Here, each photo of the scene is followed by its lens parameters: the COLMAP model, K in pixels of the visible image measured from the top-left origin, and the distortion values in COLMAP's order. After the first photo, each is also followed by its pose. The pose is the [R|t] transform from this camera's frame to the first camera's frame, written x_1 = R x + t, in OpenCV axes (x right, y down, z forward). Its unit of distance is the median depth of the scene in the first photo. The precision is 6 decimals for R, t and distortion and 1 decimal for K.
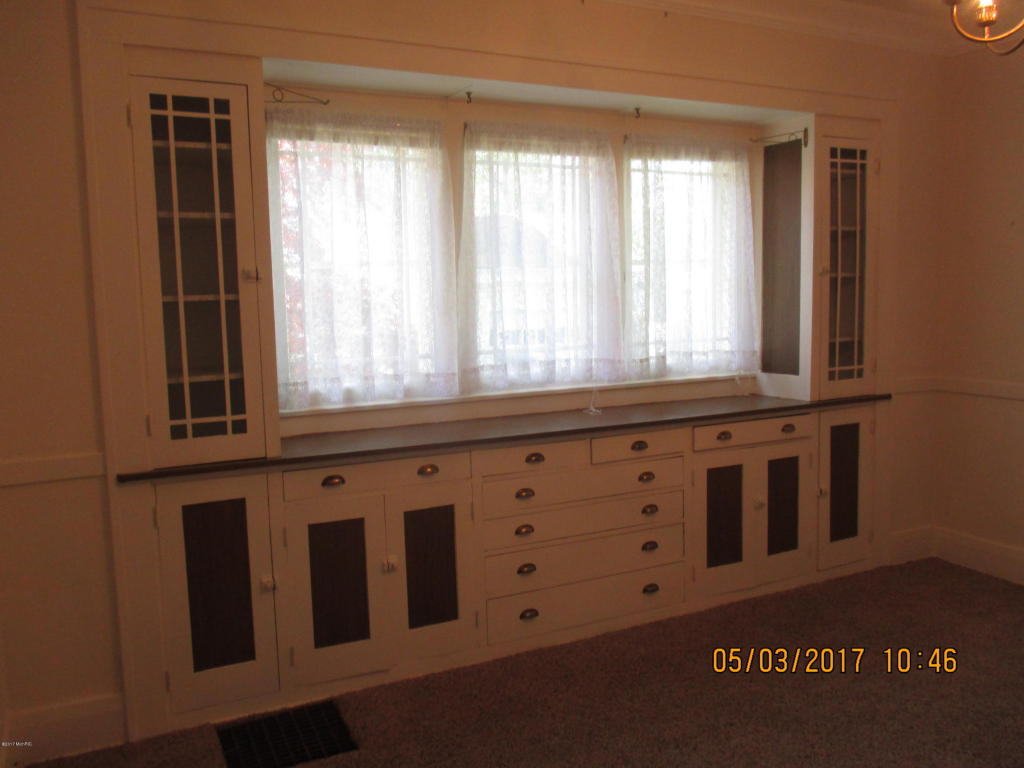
lens RADIAL K [[860.4, 0, 512.0], [0, 860.4, 384.0], [0, 0, 1]] dist [-0.015969, -0.000581]
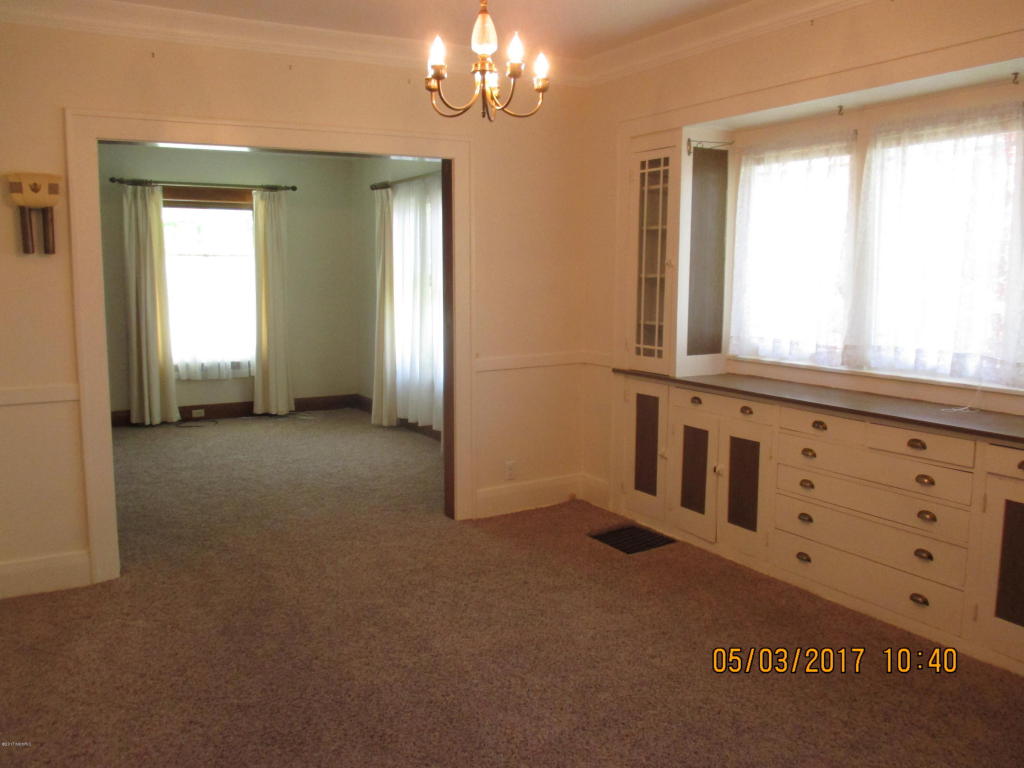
lens RADIAL K [[847.6, 0, 537.9], [0, 847.6, 387.9], [0, 0, 1]] dist [-0.026090, -0.003222]
pose [[0.085374, 0.155841, -0.984086, 1.022966], [-0.114975, 0.982635, 0.145637, -0.077451], [0.989693, 0.100712, 0.101809, 0.481612]]
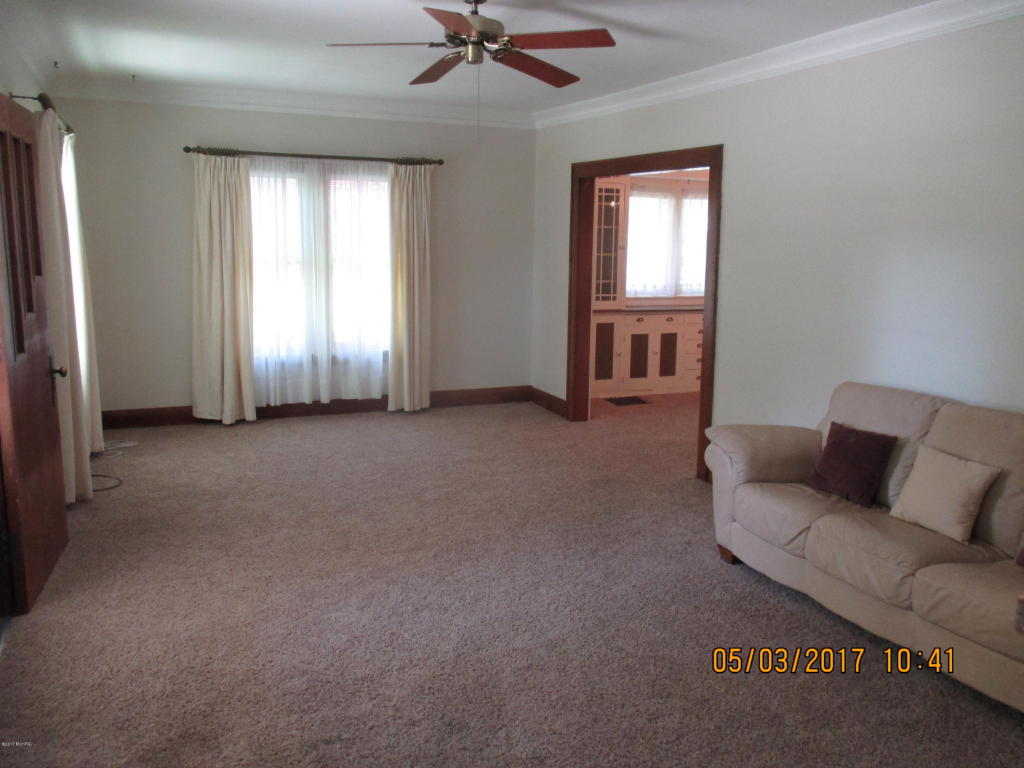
lens RADIAL K [[860.4, 0, 512.0], [0, 860.4, 384.0], [0, 0, 1]] dist [-0.015969, -0.000581]
pose [[0.997947, 0.044209, -0.046330, -0.413641], [-0.041379, 0.997319, 0.060349, 0.143521], [0.048874, -0.058308, 0.997102, -1.595861]]
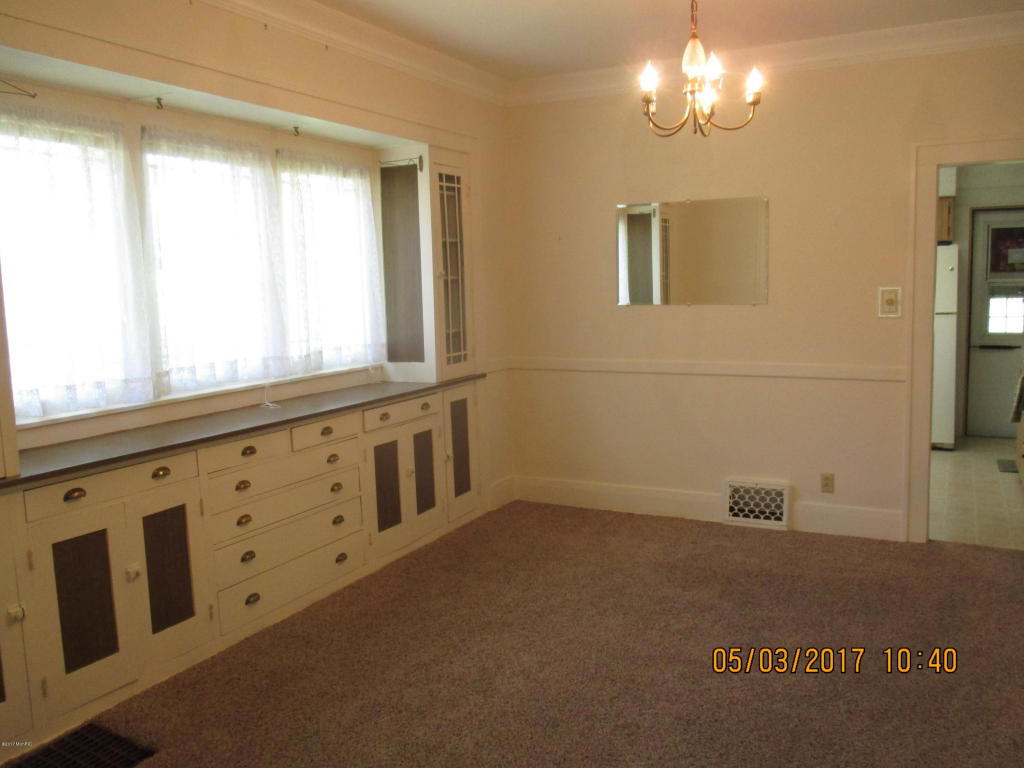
lens RADIAL K [[860.4, 0, 512.0], [0, 860.4, 384.0], [0, 0, 1]] dist [-0.015969, -0.000581]
pose [[0.812436, -0.071837, 0.578608, -0.297877], [0.073577, 0.997079, 0.020481, 0.005616], [-0.578389, 0.025933, 0.815349, -0.050641]]
